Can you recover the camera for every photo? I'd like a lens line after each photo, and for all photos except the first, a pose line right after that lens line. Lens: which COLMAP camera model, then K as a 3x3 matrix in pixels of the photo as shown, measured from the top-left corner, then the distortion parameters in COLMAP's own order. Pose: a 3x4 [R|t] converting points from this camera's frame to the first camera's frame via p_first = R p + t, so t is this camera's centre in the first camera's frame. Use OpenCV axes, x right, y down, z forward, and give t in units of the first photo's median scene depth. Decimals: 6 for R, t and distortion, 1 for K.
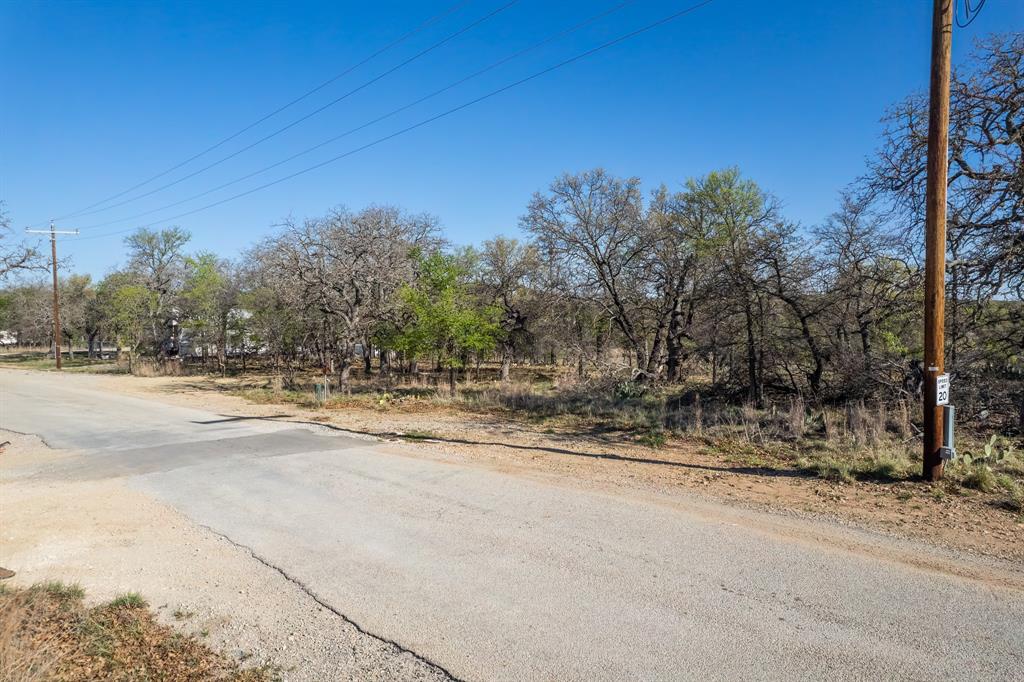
lens RADIAL K [[658.3, 0, 513.4], [0, 658.3, 343.1], [0, 0, 1]] dist [-0.079011, 0.072559]
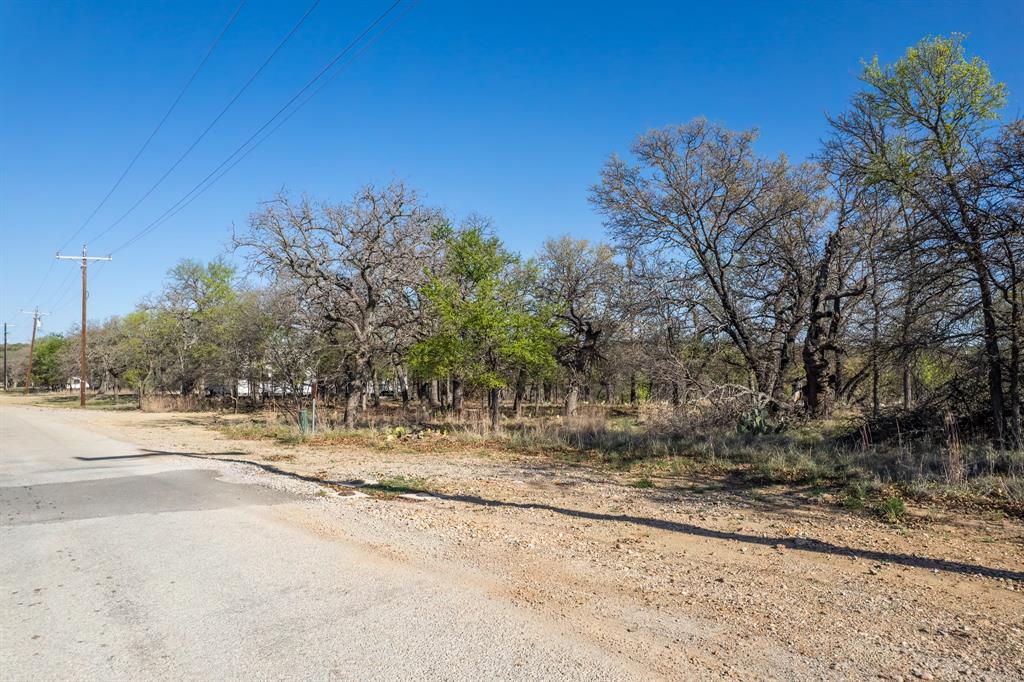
lens RADIAL K [[658.3, 0, 514.0], [0, 658.3, 333.7], [0, 0, 1]] dist [-0.079011, 0.072559]
pose [[0.993836, -0.004873, -0.110750, 0.006293], [-0.005919, 0.995276, -0.096905, 0.044044], [0.110699, 0.096963, 0.989113, 0.303886]]
